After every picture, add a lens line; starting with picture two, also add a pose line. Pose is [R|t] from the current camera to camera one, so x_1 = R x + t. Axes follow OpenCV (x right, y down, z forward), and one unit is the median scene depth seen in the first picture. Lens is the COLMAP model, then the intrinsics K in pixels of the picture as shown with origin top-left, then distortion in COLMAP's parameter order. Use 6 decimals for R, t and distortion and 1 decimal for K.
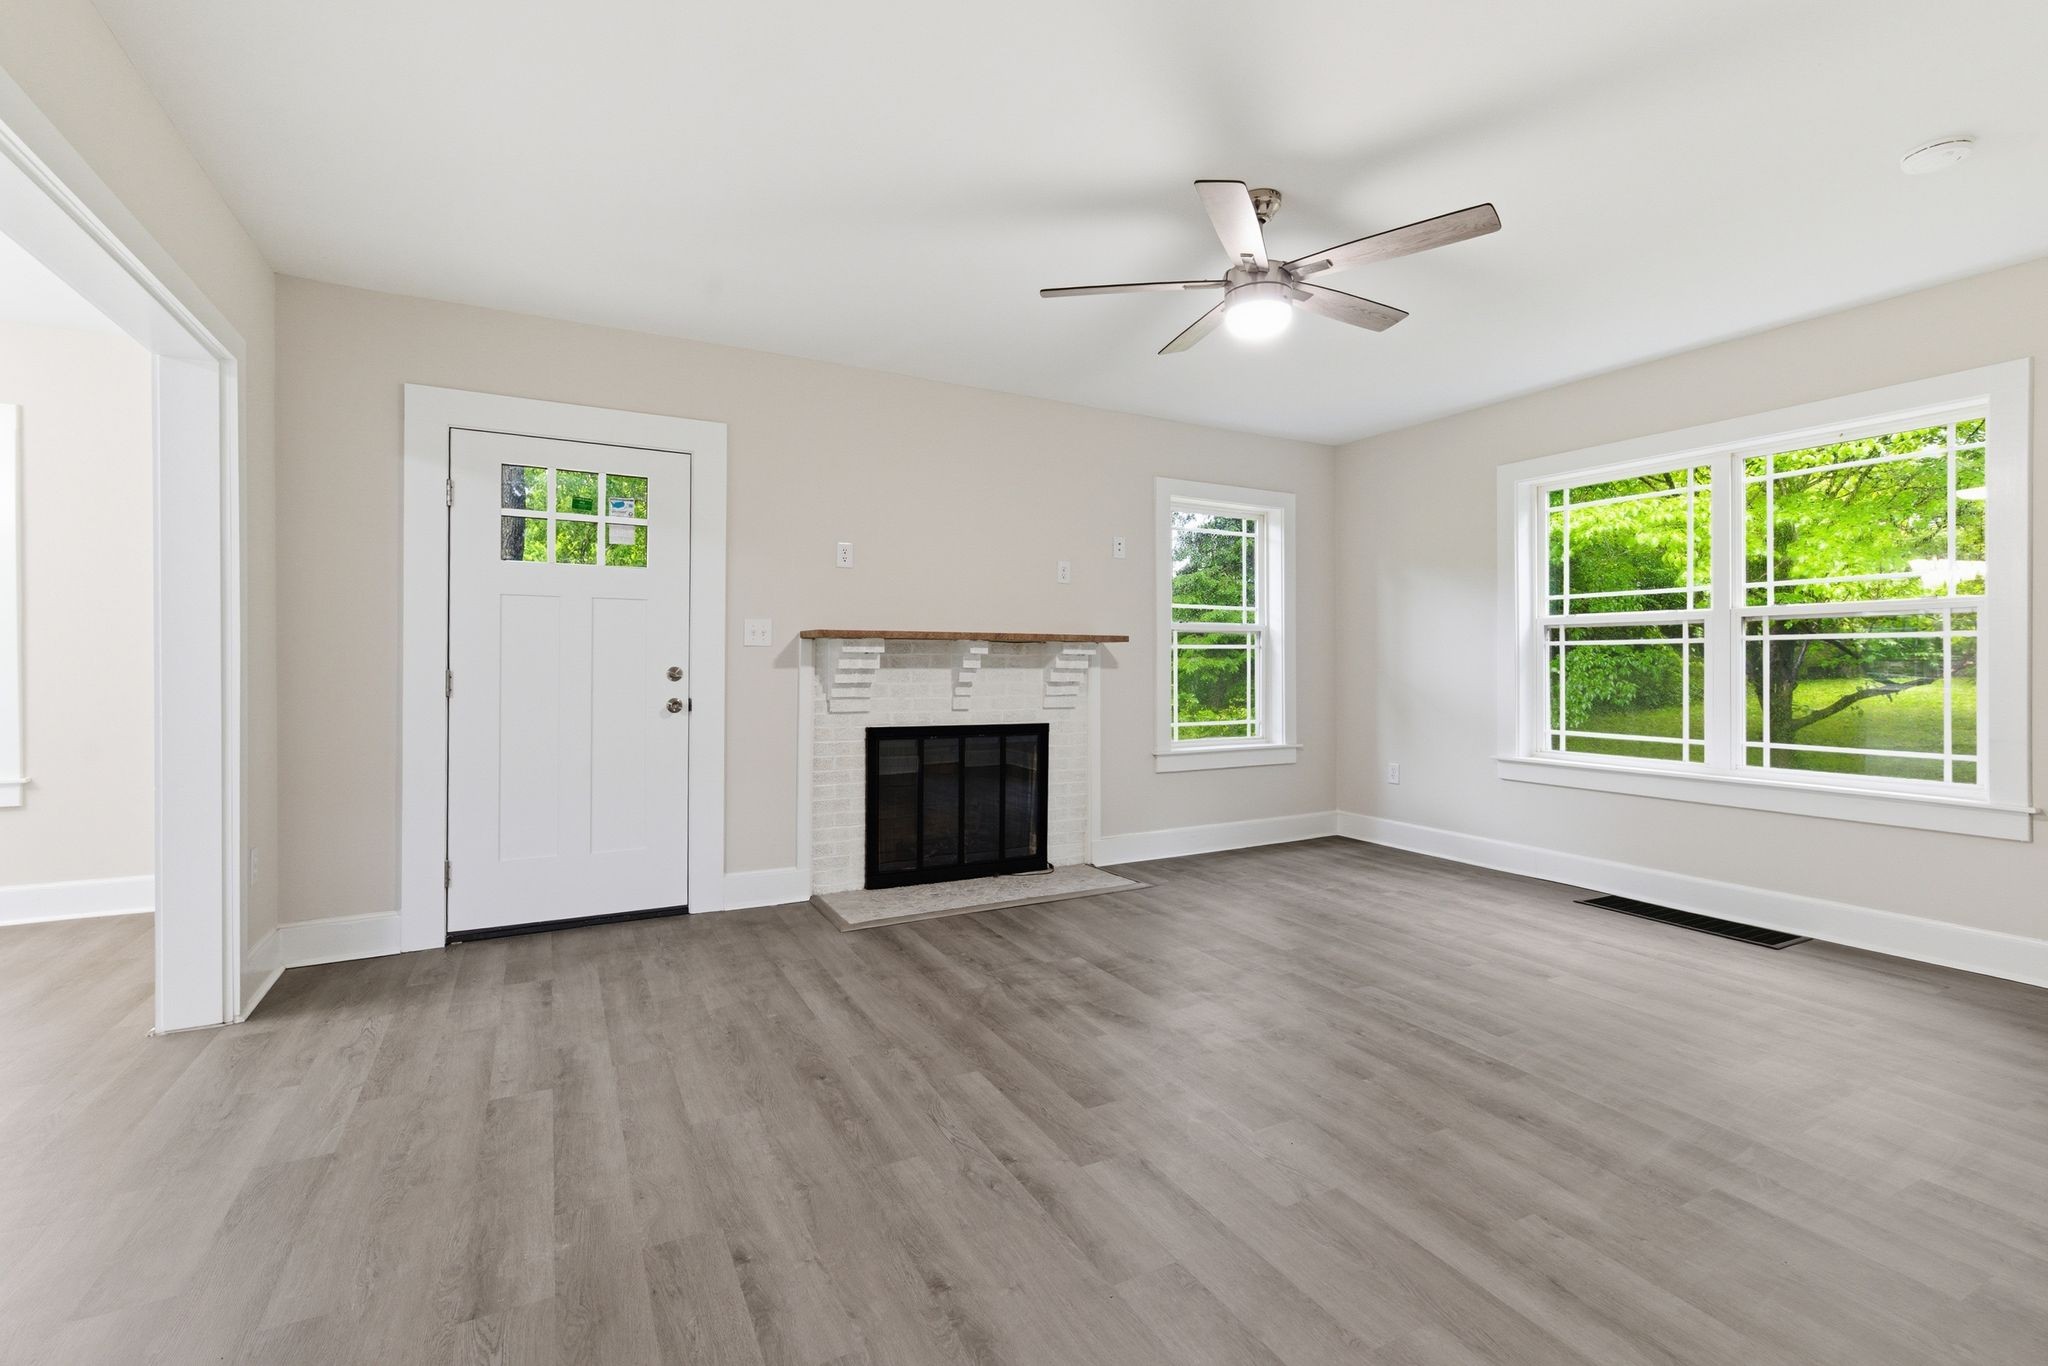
lens RADIAL K [[902.5, 0, 1022.0], [0, 902.5, 652.0], [0, 0, 1]] dist [0.000771, 0.000220]
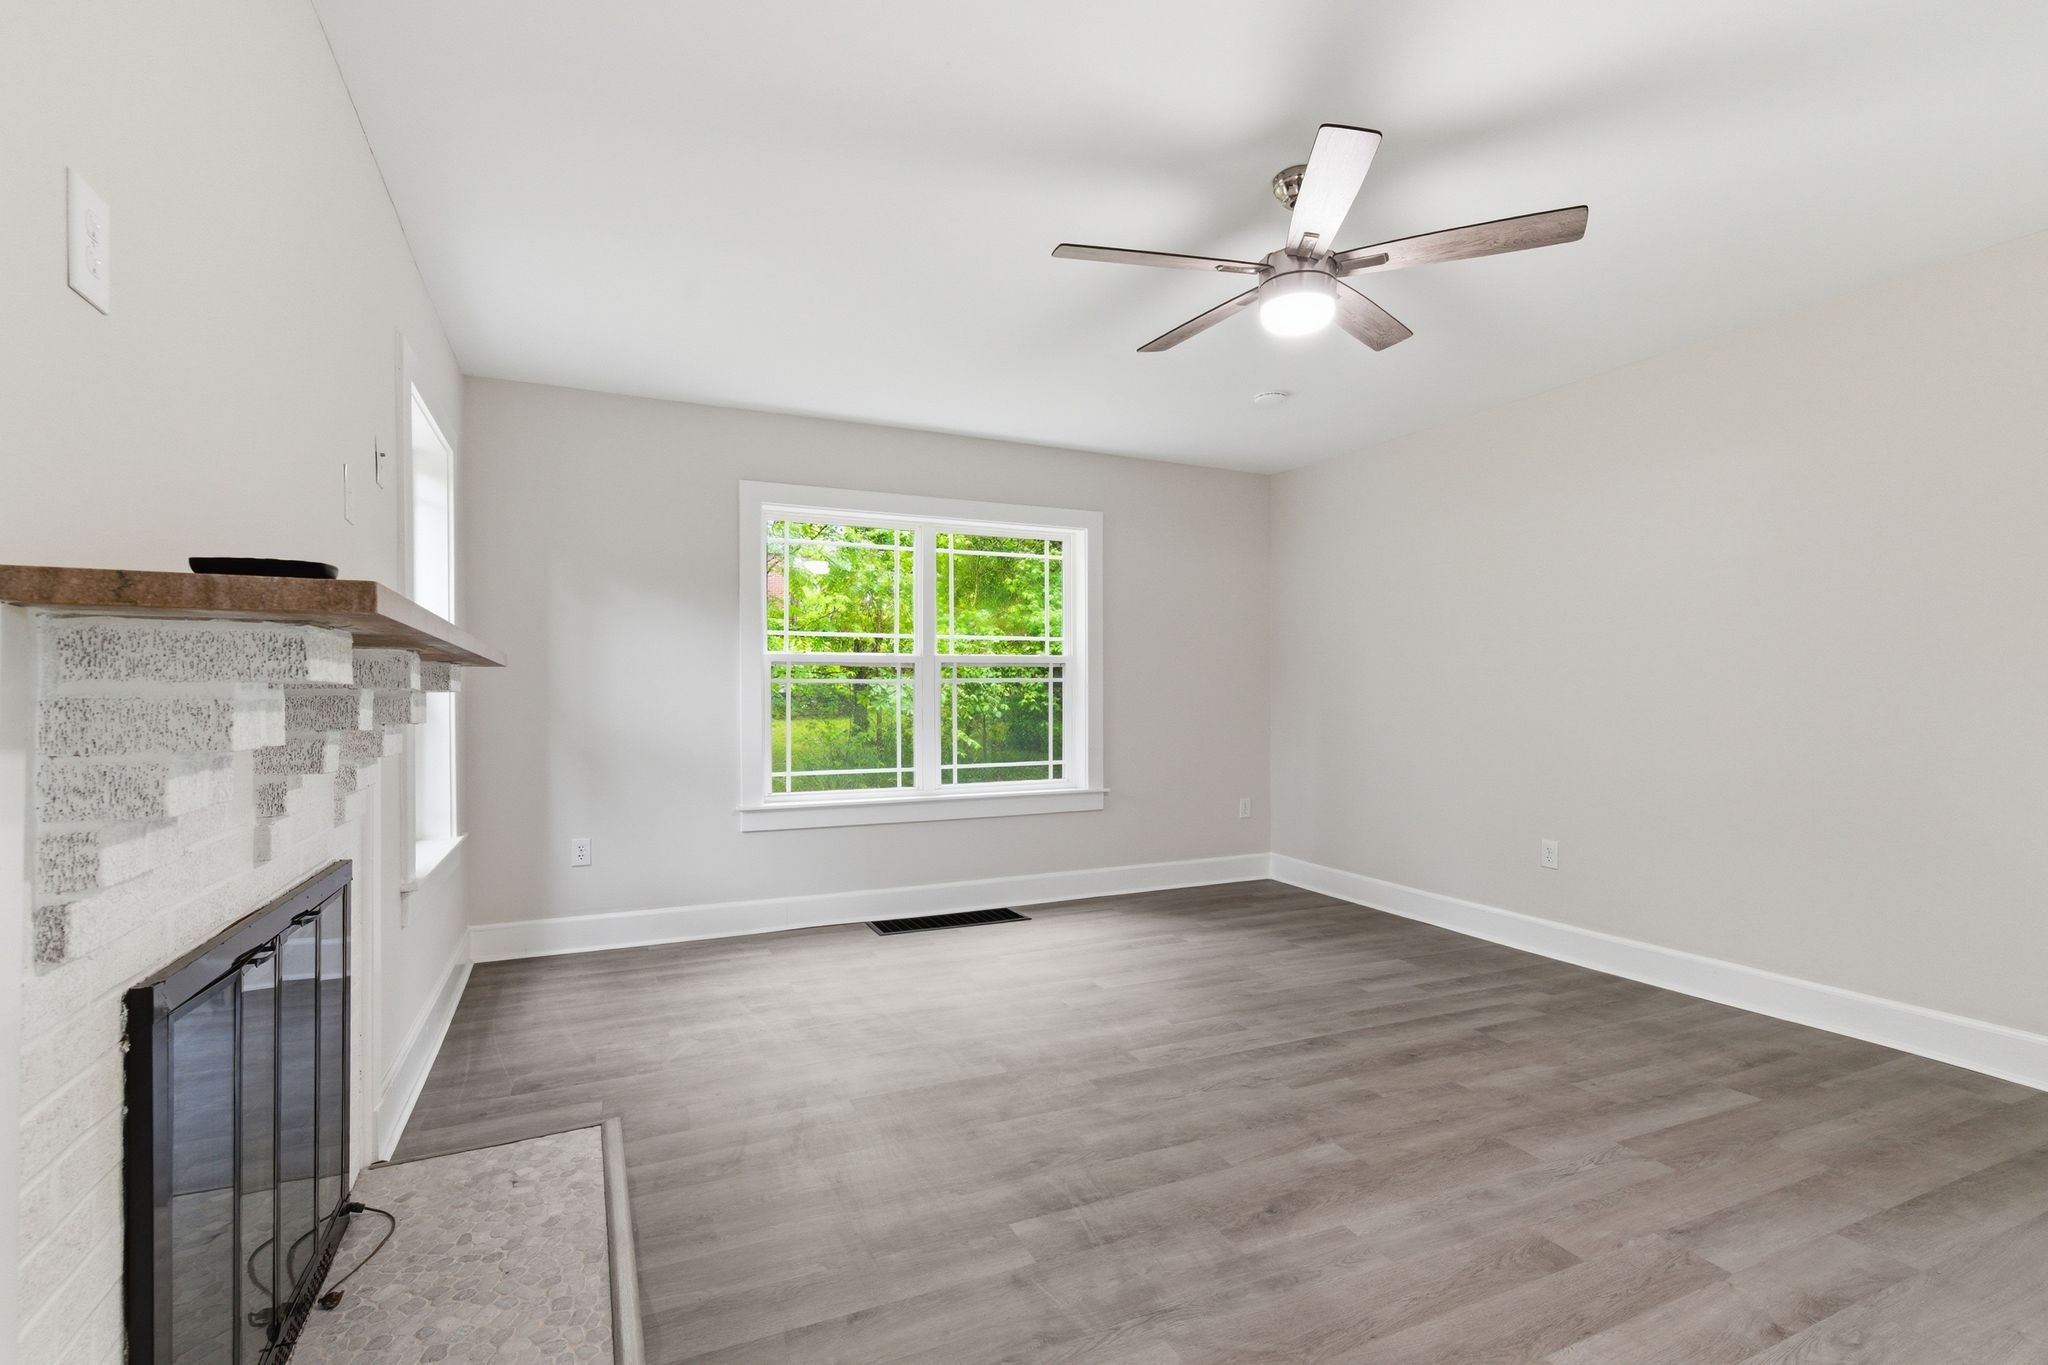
lens RADIAL K [[919.0, 0, 1018.9], [0, 919.0, 694.6], [0, 0, 1]] dist [-0.001185, -0.000262]
pose [[0.067745, 0.000791, 0.997702, -0.442220], [-0.008161, 0.999967, -0.000239, 0.003038], [-0.997669, -0.008126, 0.067749, 0.822139]]
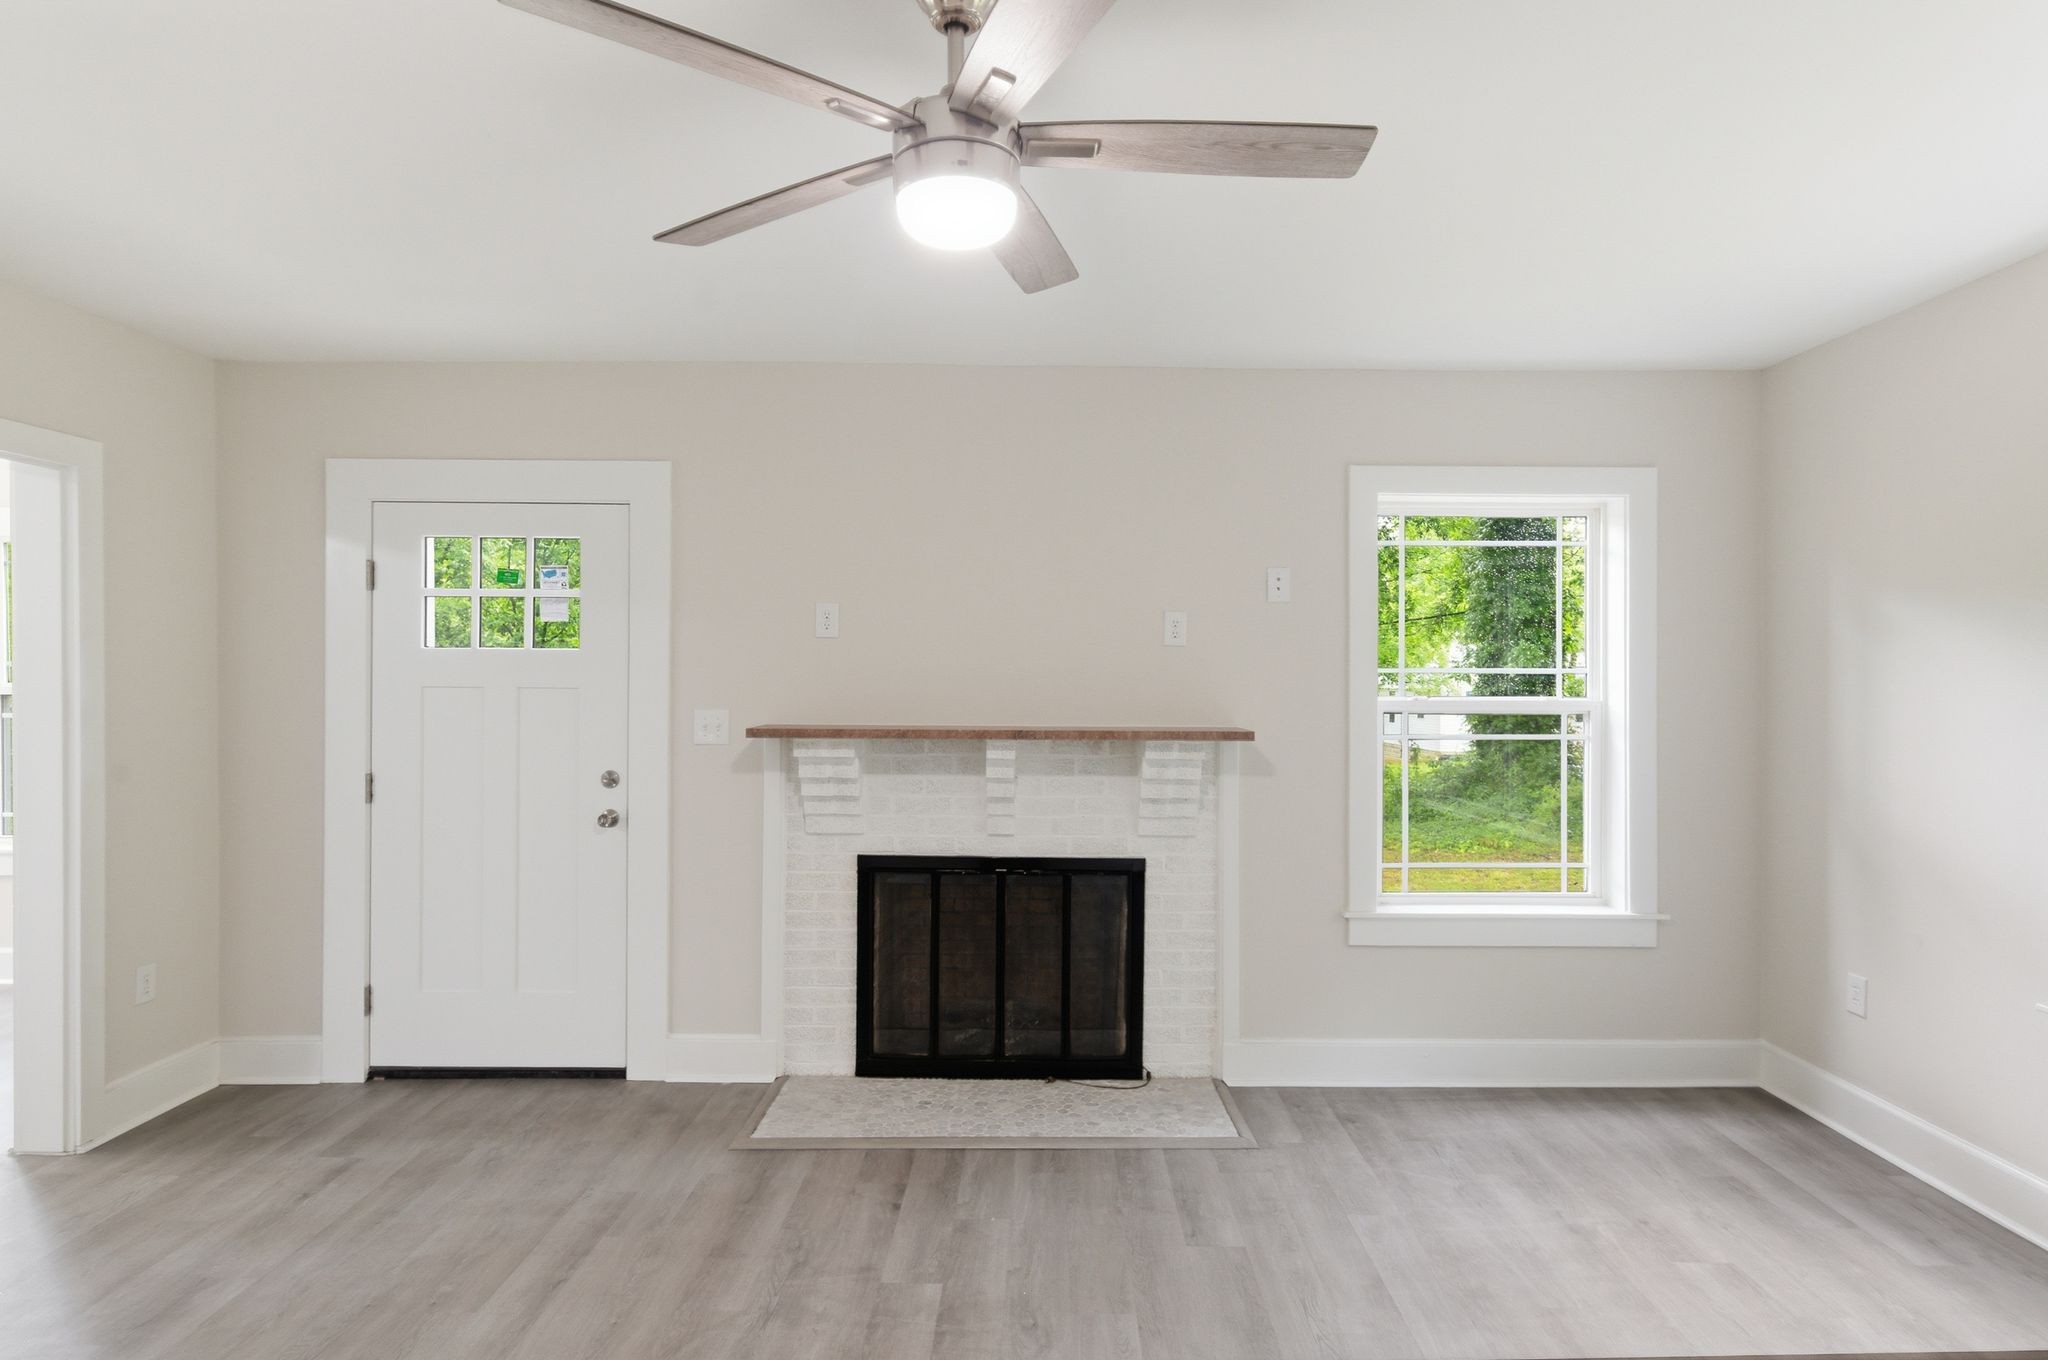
lens RADIAL K [[1086.6, 0, 1036.9], [0, 1086.6, 677.6], [0, 0, 1]] dist [0.003790, -0.000171]
pose [[0.882902, 0.002177, -0.469553, 0.405171], [0.001456, 0.999972, 0.007374, -0.072921], [0.469555, -0.007194, 0.882874, 0.319669]]
